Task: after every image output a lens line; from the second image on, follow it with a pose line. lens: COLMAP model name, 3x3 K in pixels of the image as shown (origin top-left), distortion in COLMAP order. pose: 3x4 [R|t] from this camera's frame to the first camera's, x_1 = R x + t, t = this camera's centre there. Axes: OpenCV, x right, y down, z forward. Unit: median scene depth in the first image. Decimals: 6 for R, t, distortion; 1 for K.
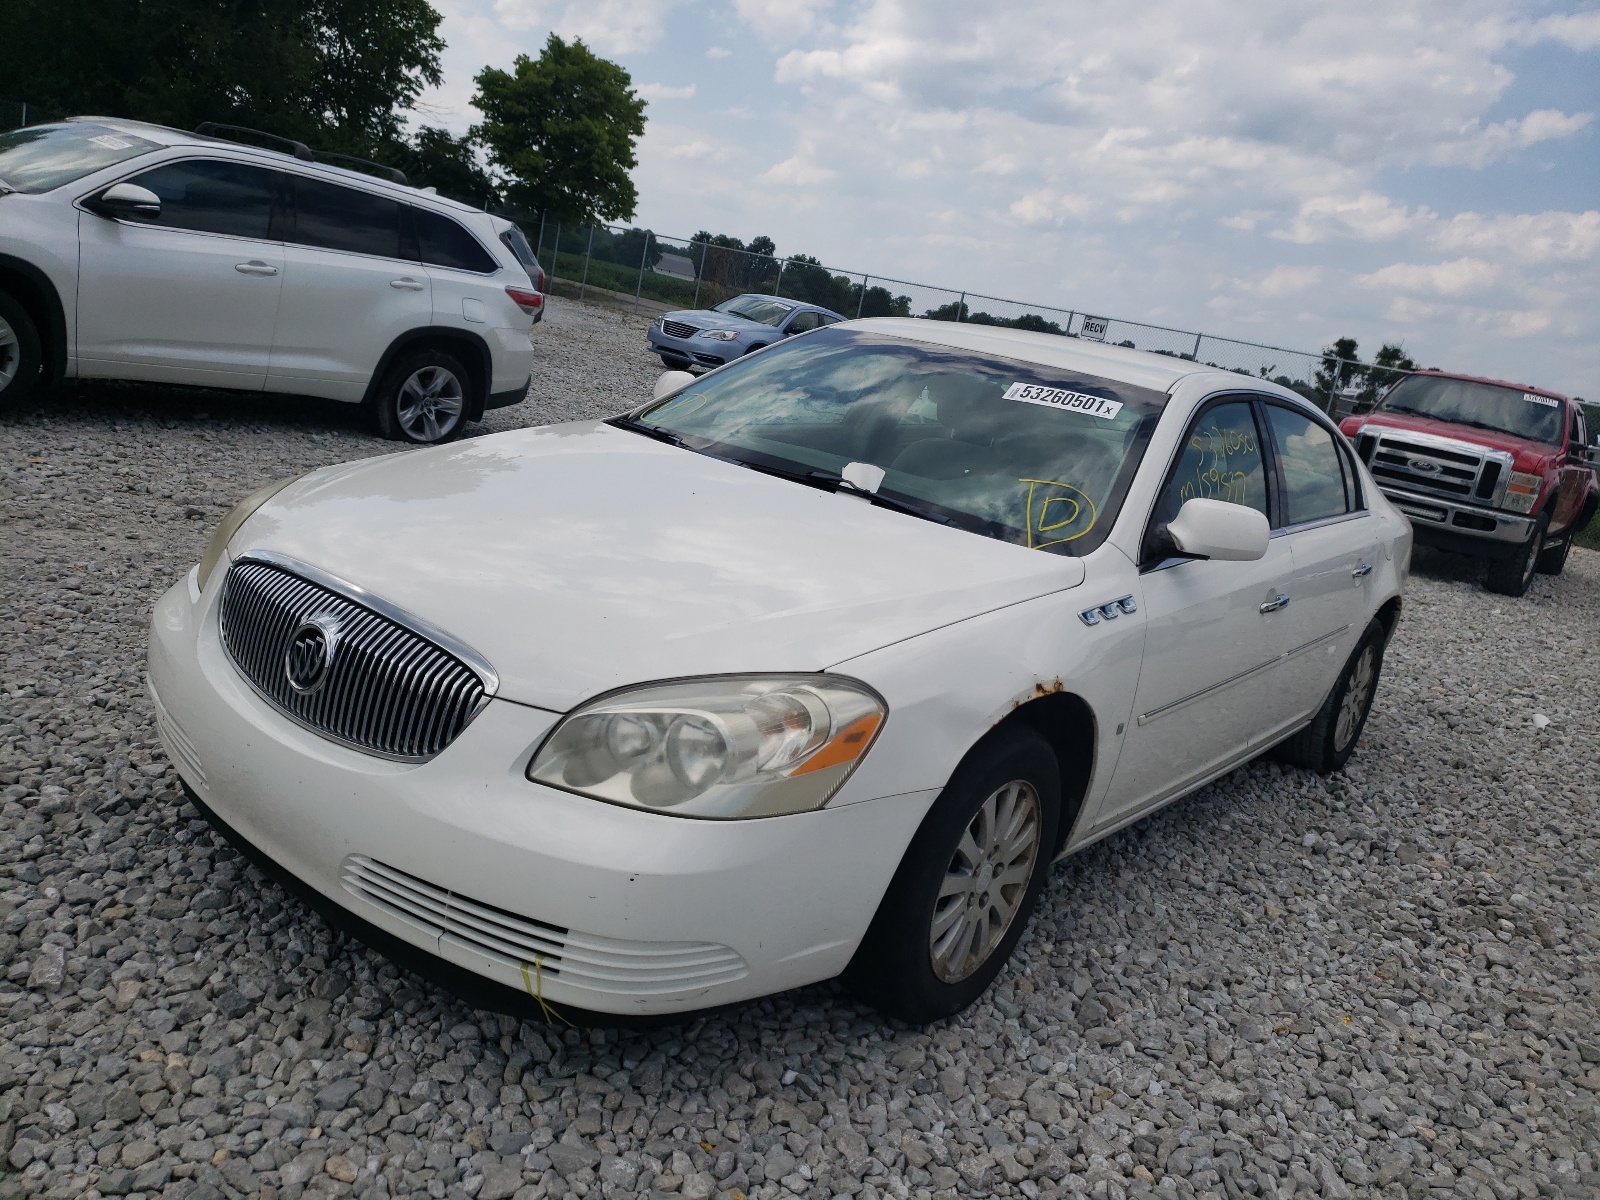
lens RADIAL K [[1212.0, 0, 800.0], [0, 1212.0, 600.0], [0, 0, 1]] dist [0.073180, -0.149426]
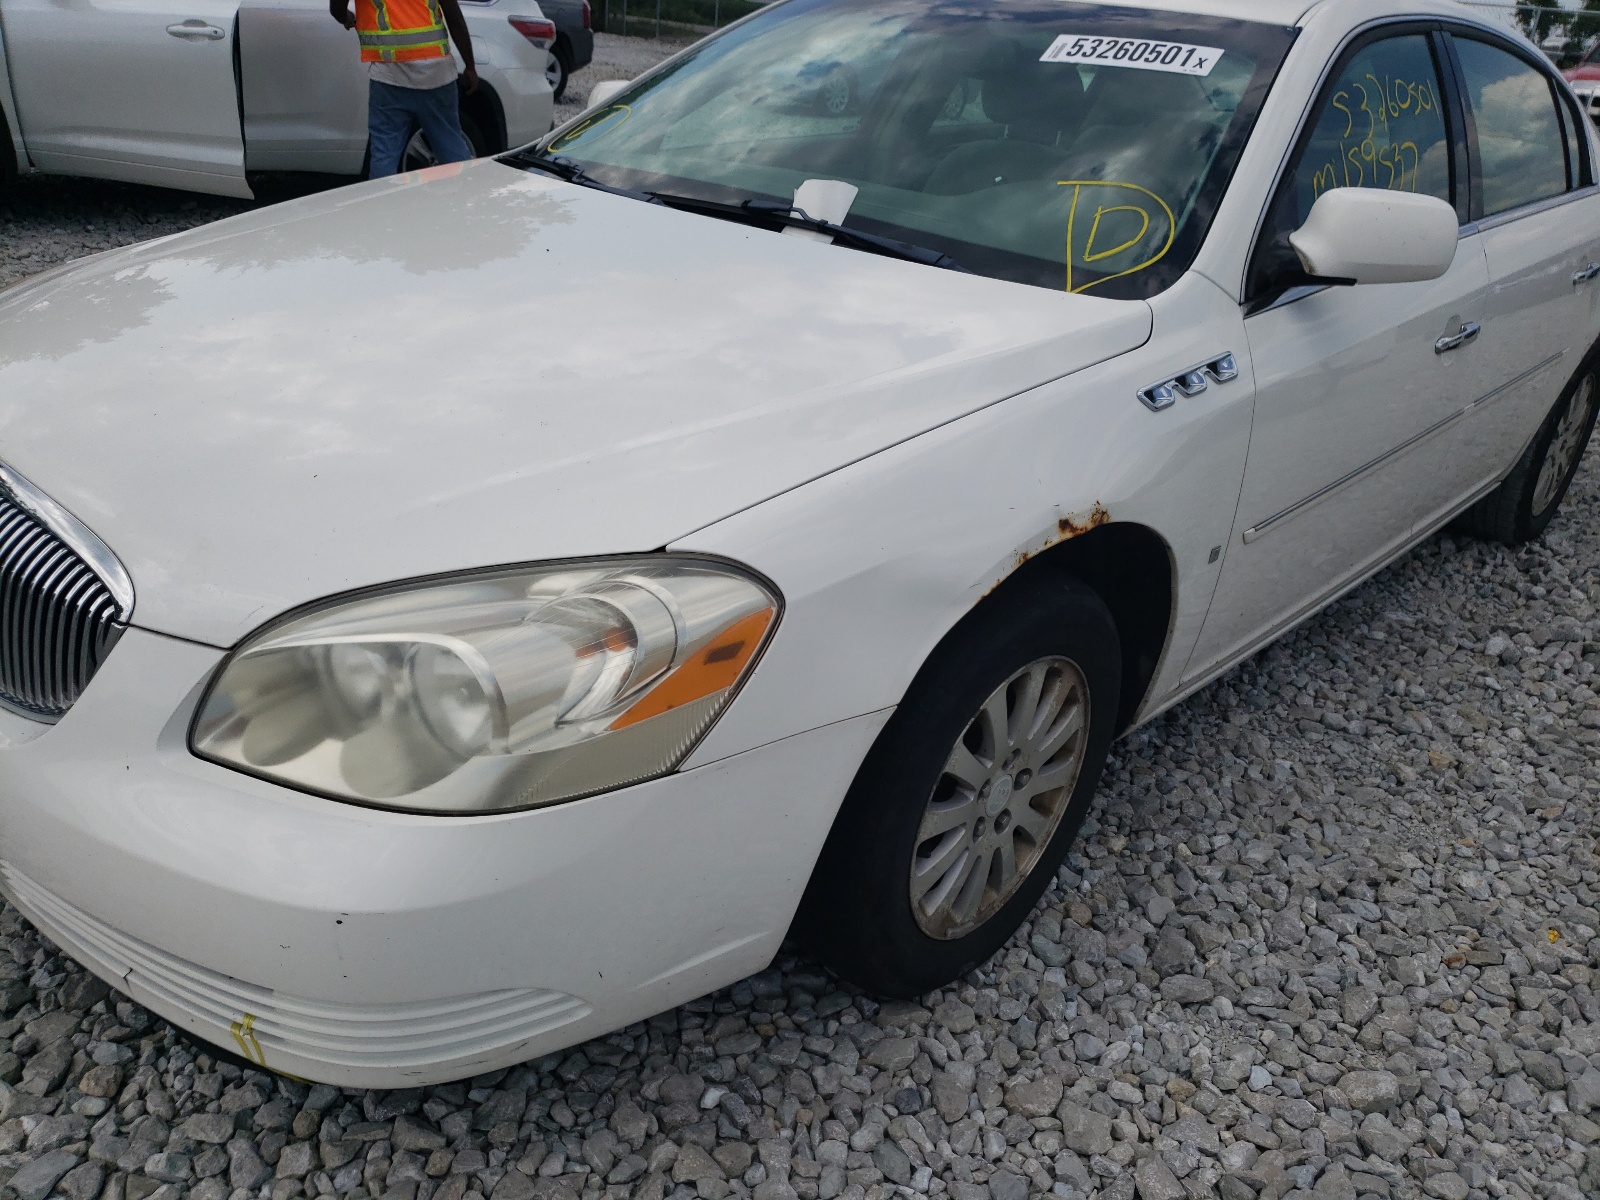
lens RADIAL K [[1226.3, 0, 763.3], [0, 1226.3, 596.4], [0, 0, 1]] dist [0.006323, 0.003815]
pose [[0.989054, -0.051802, -0.138163, 0.113607], [0.077822, 0.978663, 0.190164, -0.021381], [0.125365, -0.198835, 0.971982, 0.316336]]
